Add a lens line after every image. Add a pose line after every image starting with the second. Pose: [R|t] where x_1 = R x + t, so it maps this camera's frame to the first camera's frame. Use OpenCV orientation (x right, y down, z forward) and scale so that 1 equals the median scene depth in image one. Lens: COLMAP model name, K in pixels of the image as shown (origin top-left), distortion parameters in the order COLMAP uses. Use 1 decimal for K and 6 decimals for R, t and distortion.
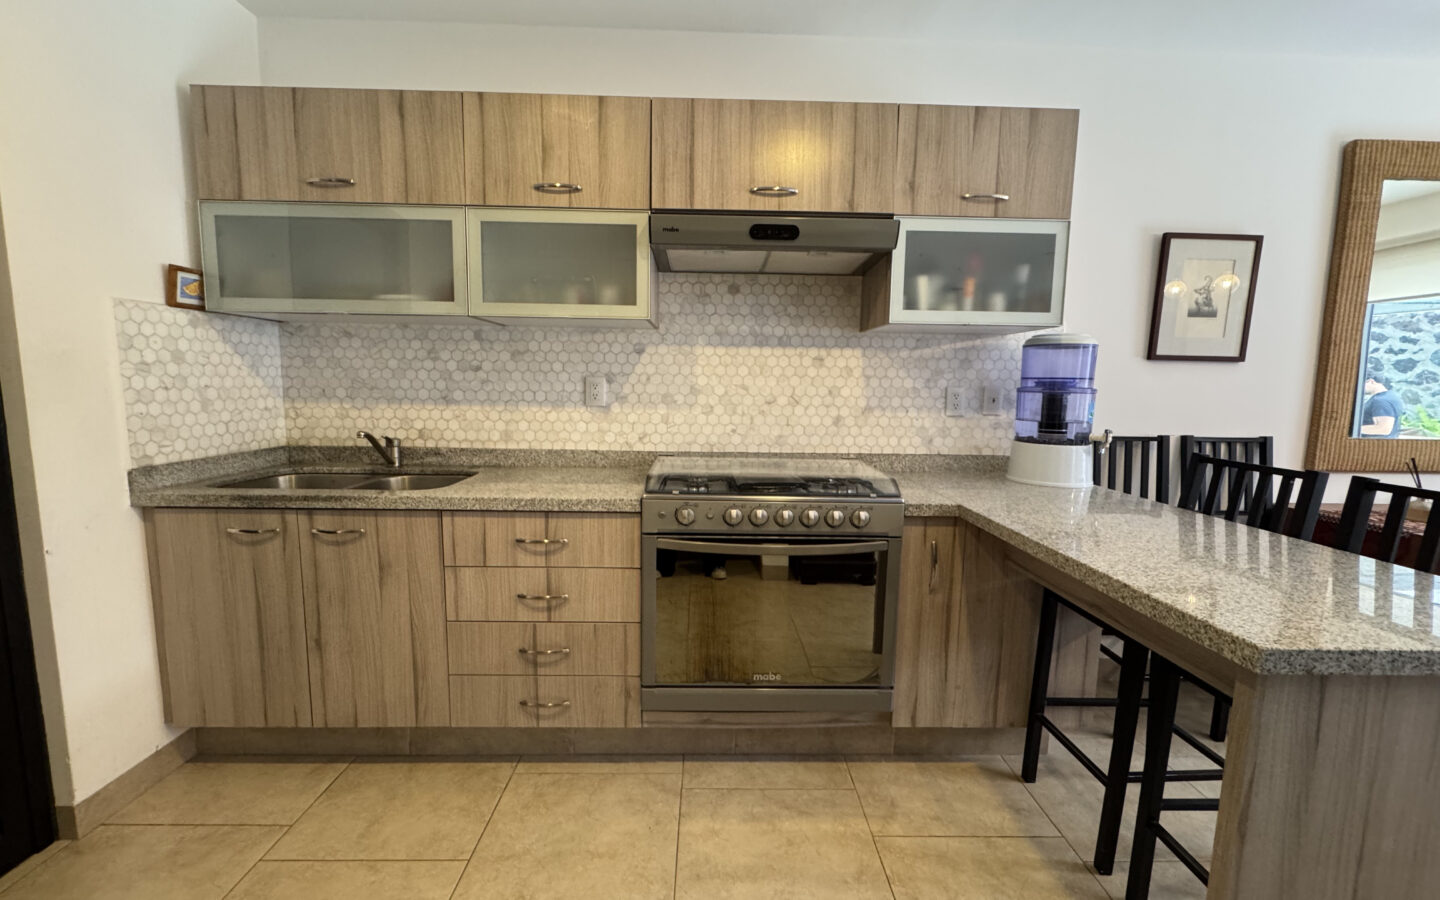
lens RADIAL K [[577.3, 0, 718.3], [0, 577.3, 448.6], [0, 0, 1]] dist [-0.001835, -0.000228]
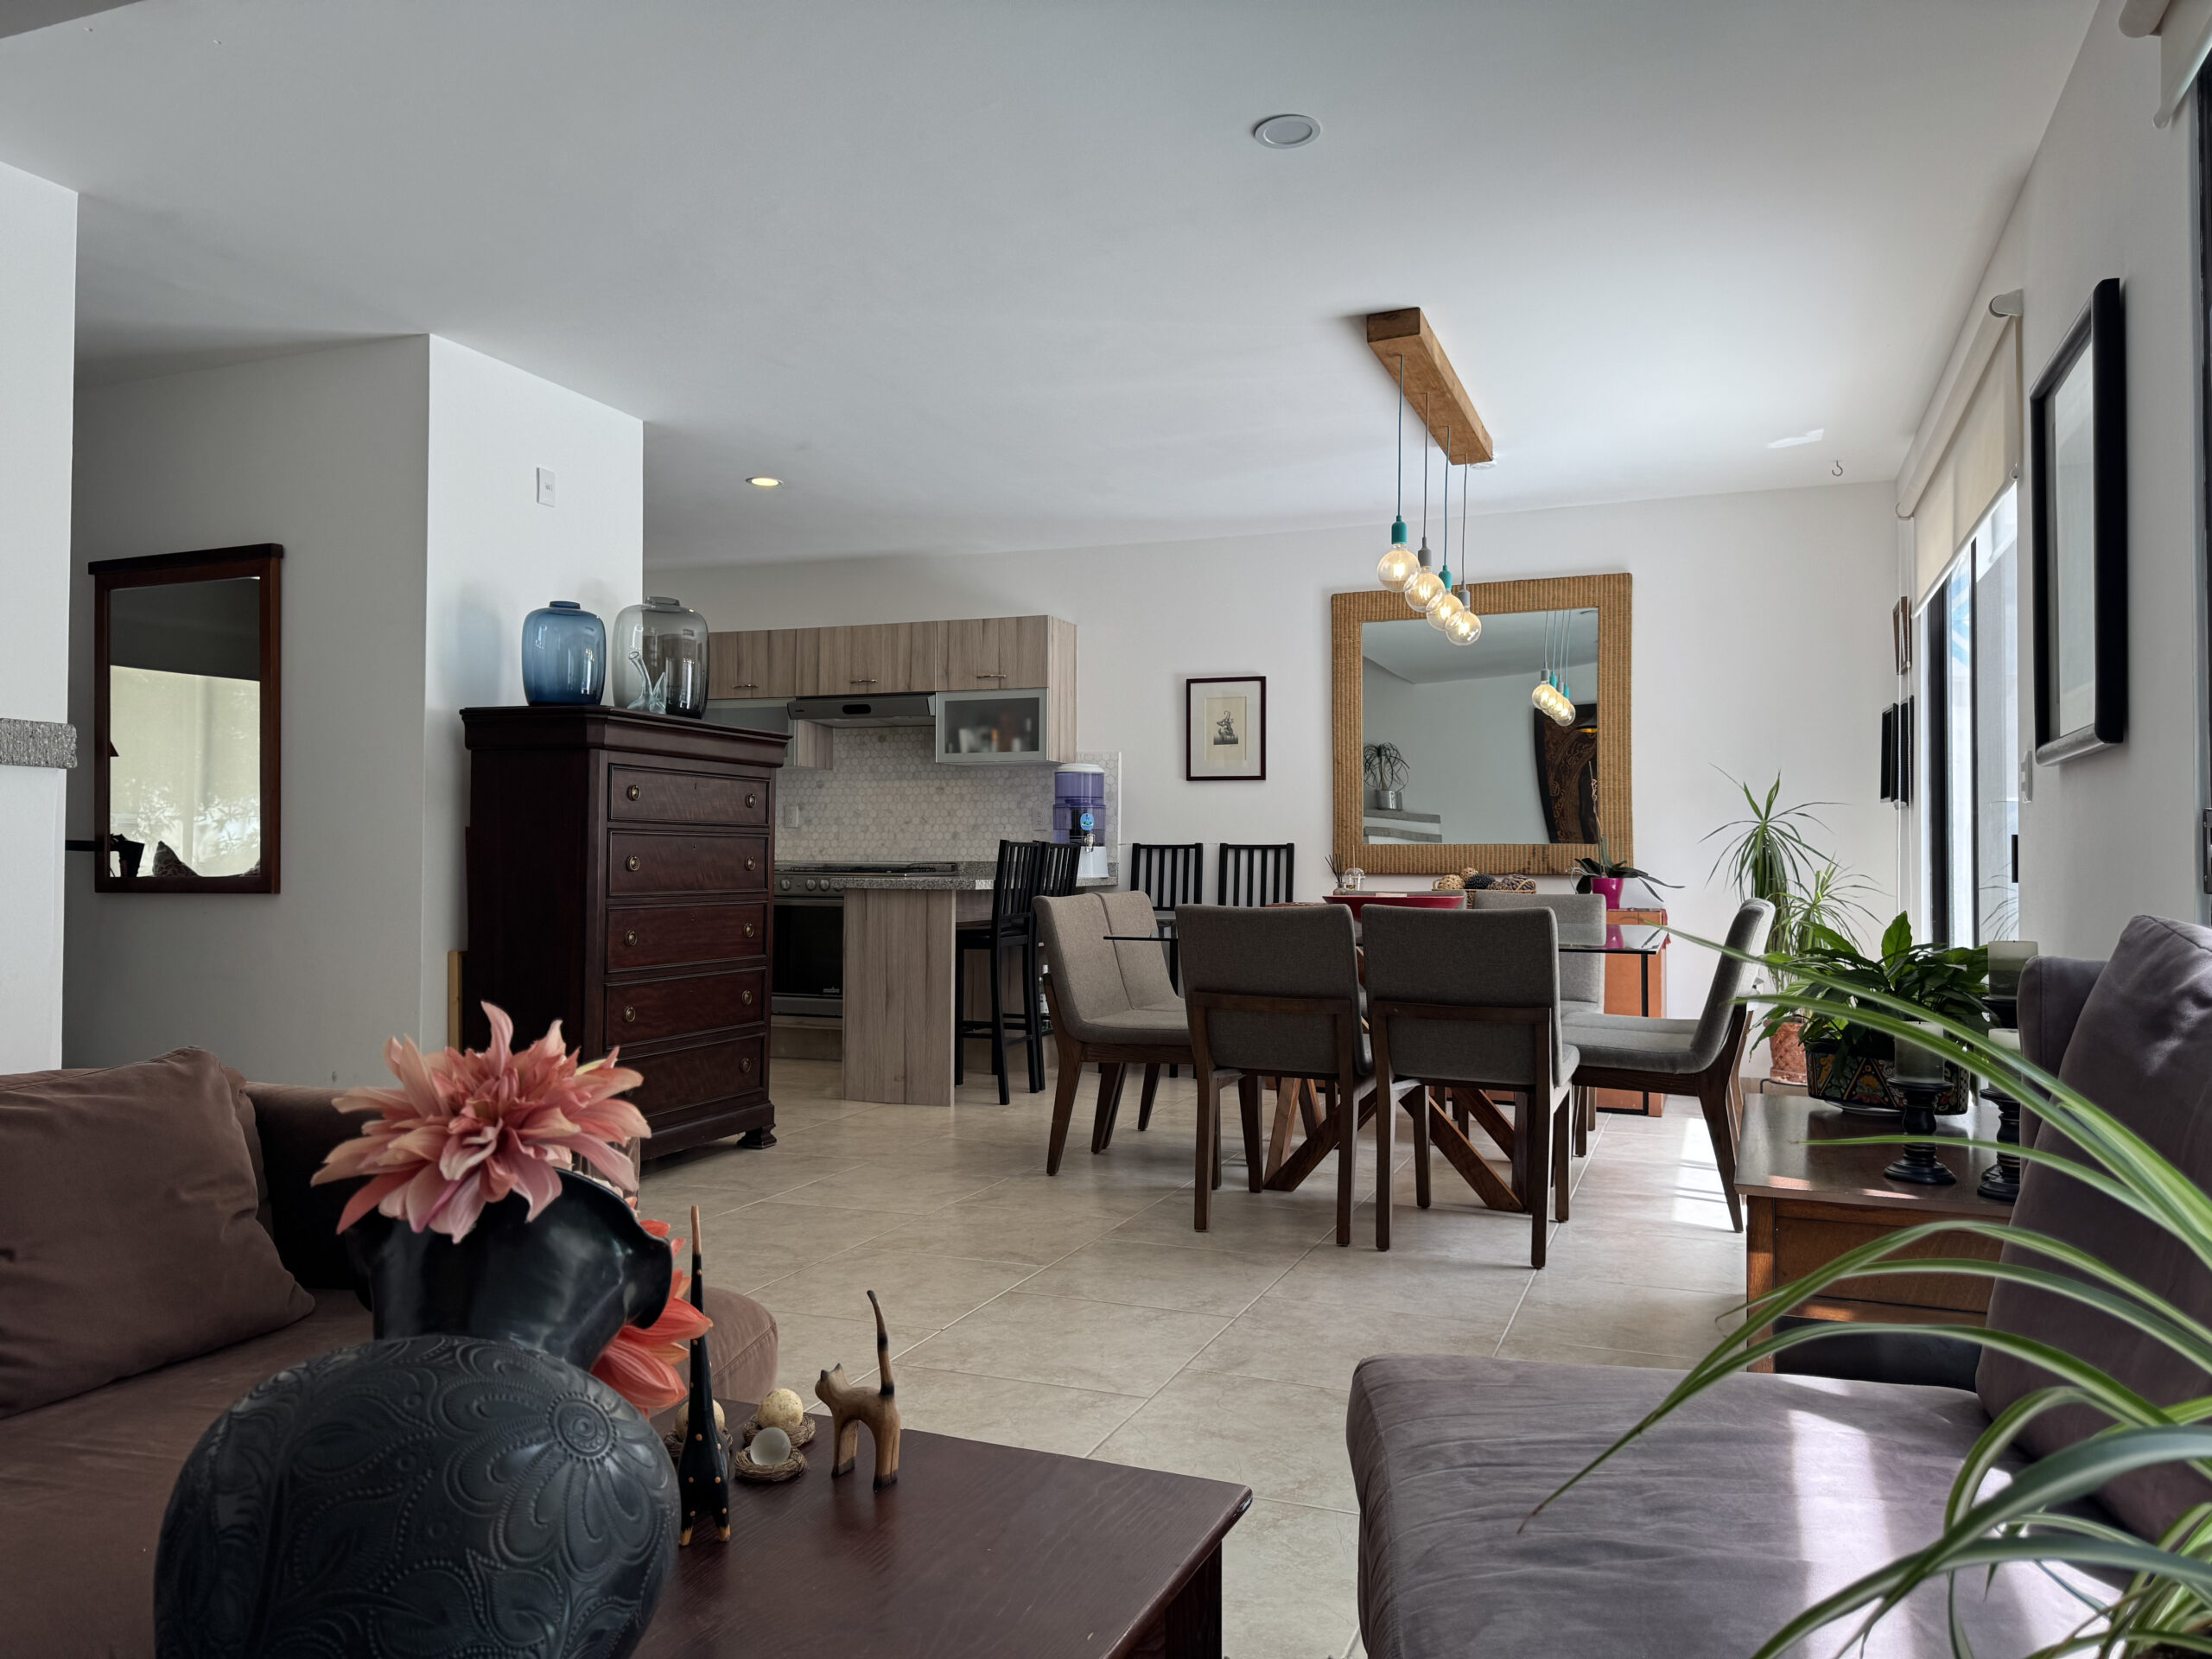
lens RADIAL K [[1551.7, 0, 1106.0], [0, 1551.7, 829.5], [0, 0, 1]] dist [0.145043, 0.000025]
pose [[0.921050, -0.018364, -0.389012, 1.905013], [-0.035840, 0.990652, -0.131624, 0.389125], [0.387793, 0.135175, 0.911781, -2.060475]]
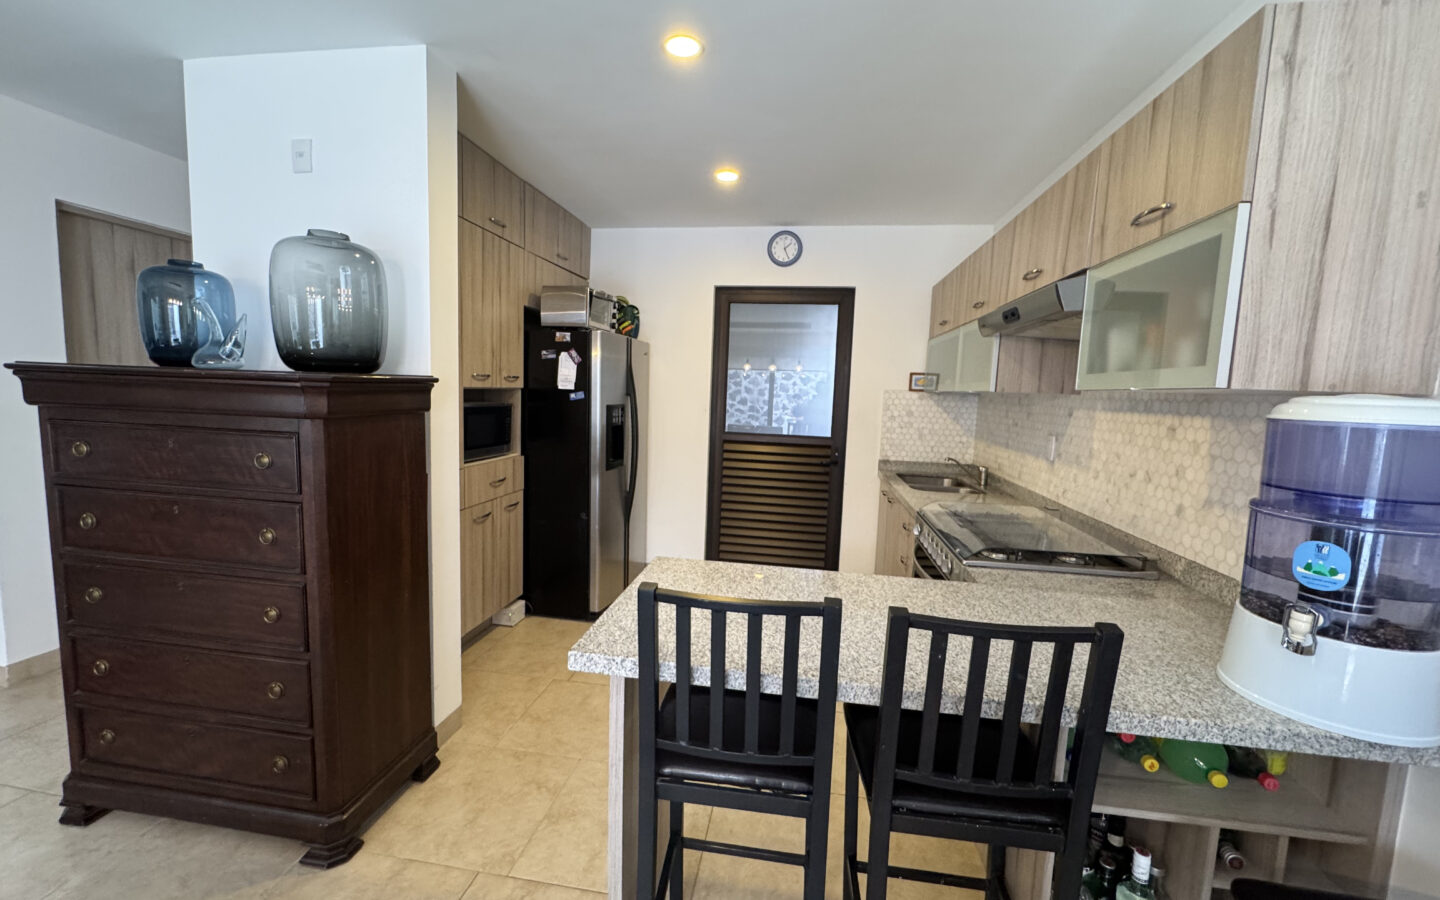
lens RADIAL K [[577.3, 0, 718.3], [0, 577.3, 448.6], [0, 0, 1]] dist [-0.001835, -0.000228]
pose [[-0.176241, 0.077764, -0.981270, 1.080896], [-0.151801, 0.982802, 0.105150, -0.119549], [0.972572, 0.167490, -0.161406, 0.536406]]
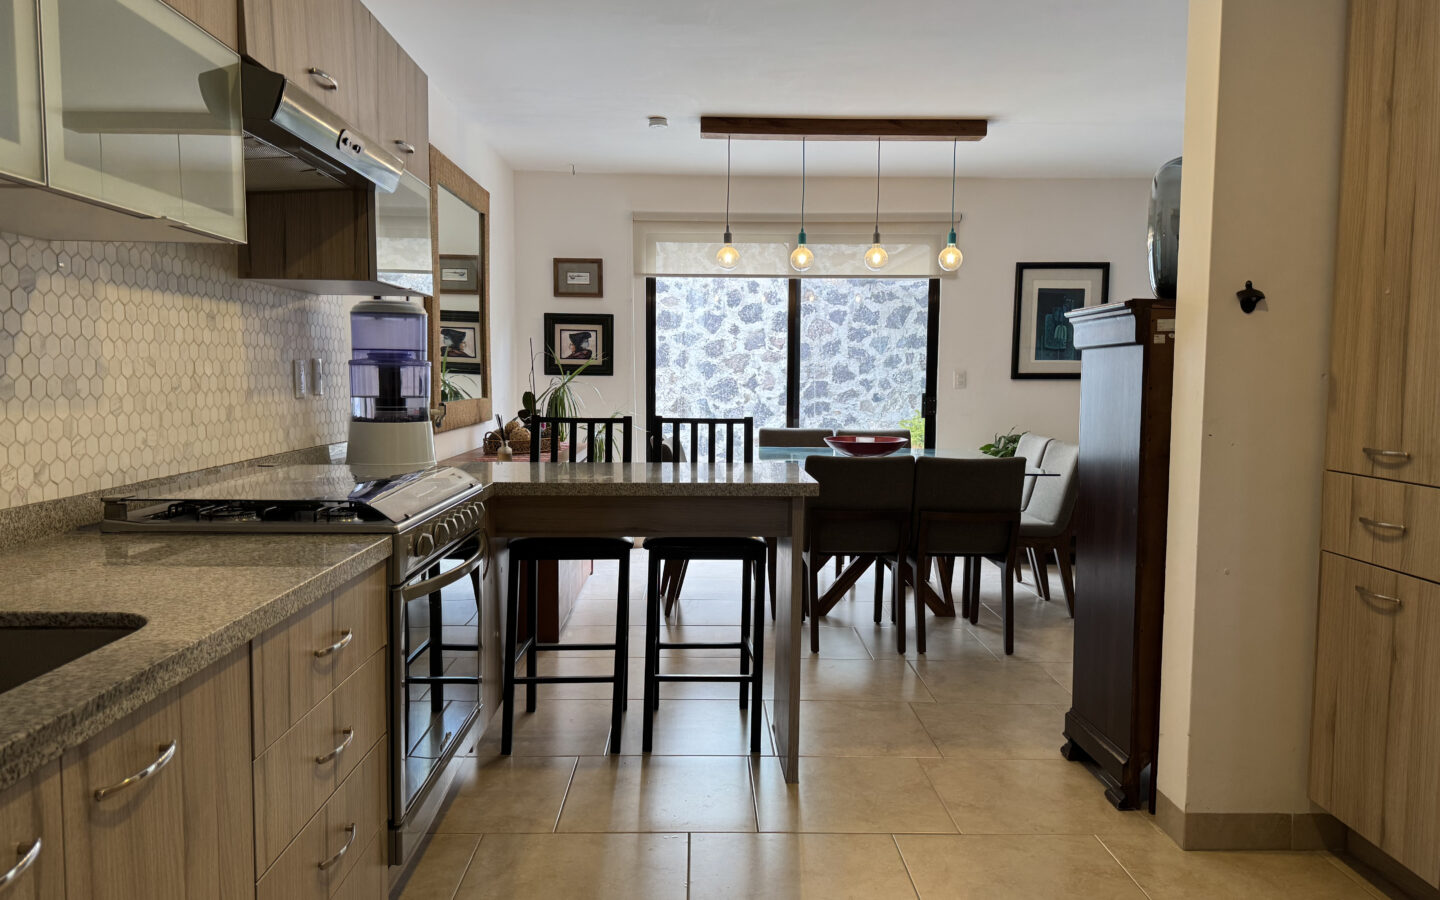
lens RADIAL K [[1011.7, 0, 716.3], [0, 1011.7, 453.6], [0, 0, 1]] dist [0.081478, -0.108082]
pose [[0.002960, -0.097272, 0.995253, -0.967254], [0.106238, 0.989656, 0.096409, -0.057376], [-0.994336, 0.105448, 0.013264, 0.462187]]
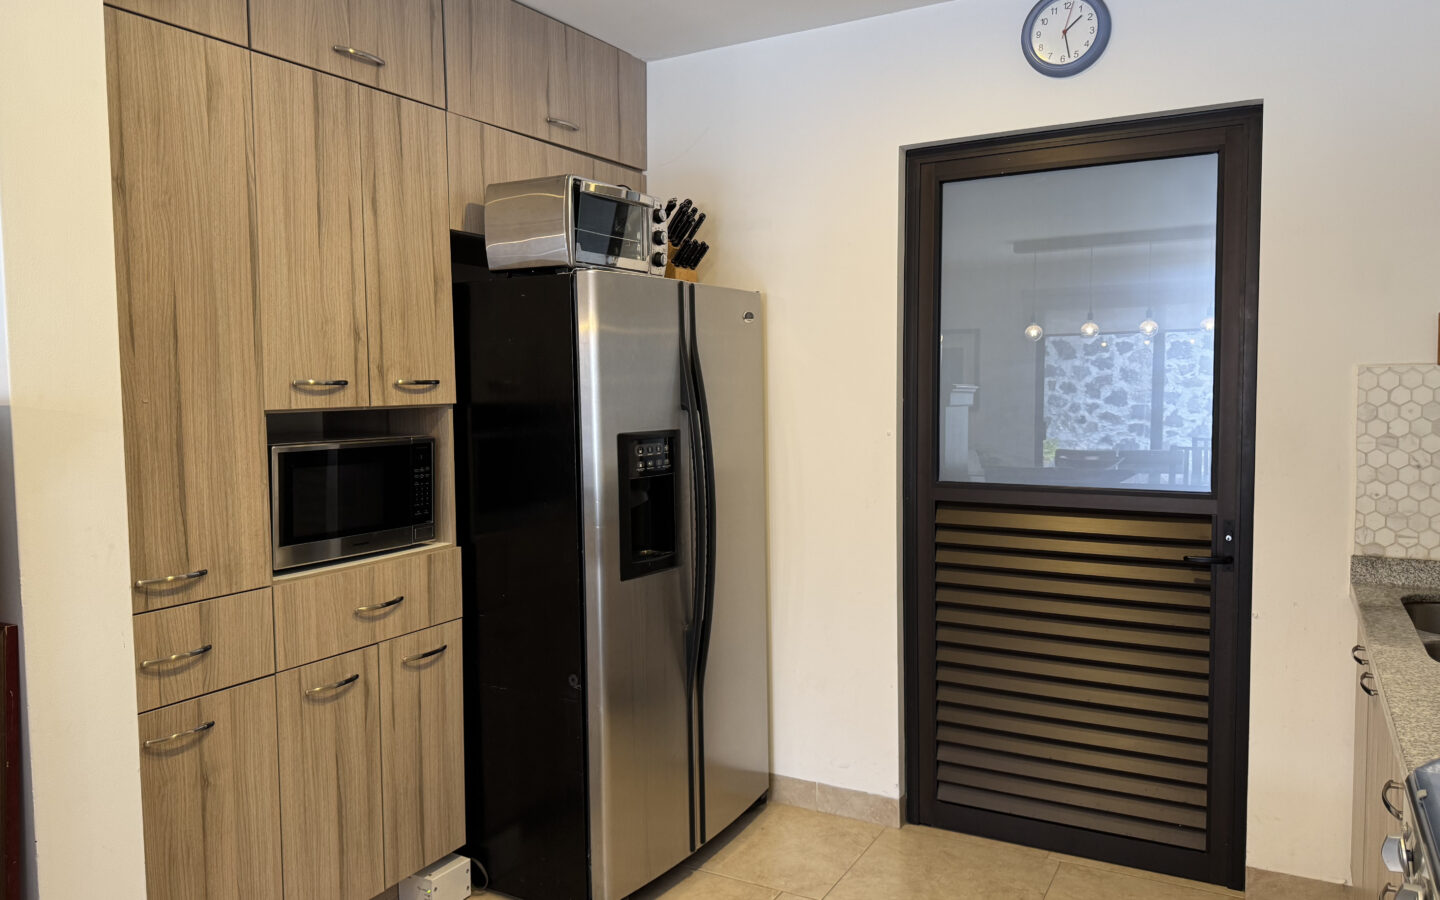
lens RADIAL K [[1016.3, 0, 714.0], [0, 1016.3, 446.6], [0, 0, 1]] dist [0.050838, -0.072218]
pose [[-0.505137, 0.046486, -0.861786, 0.609259], [-0.094488, 0.989567, 0.108763, -0.153274], [0.857851, 0.136368, -0.495475, 0.674710]]
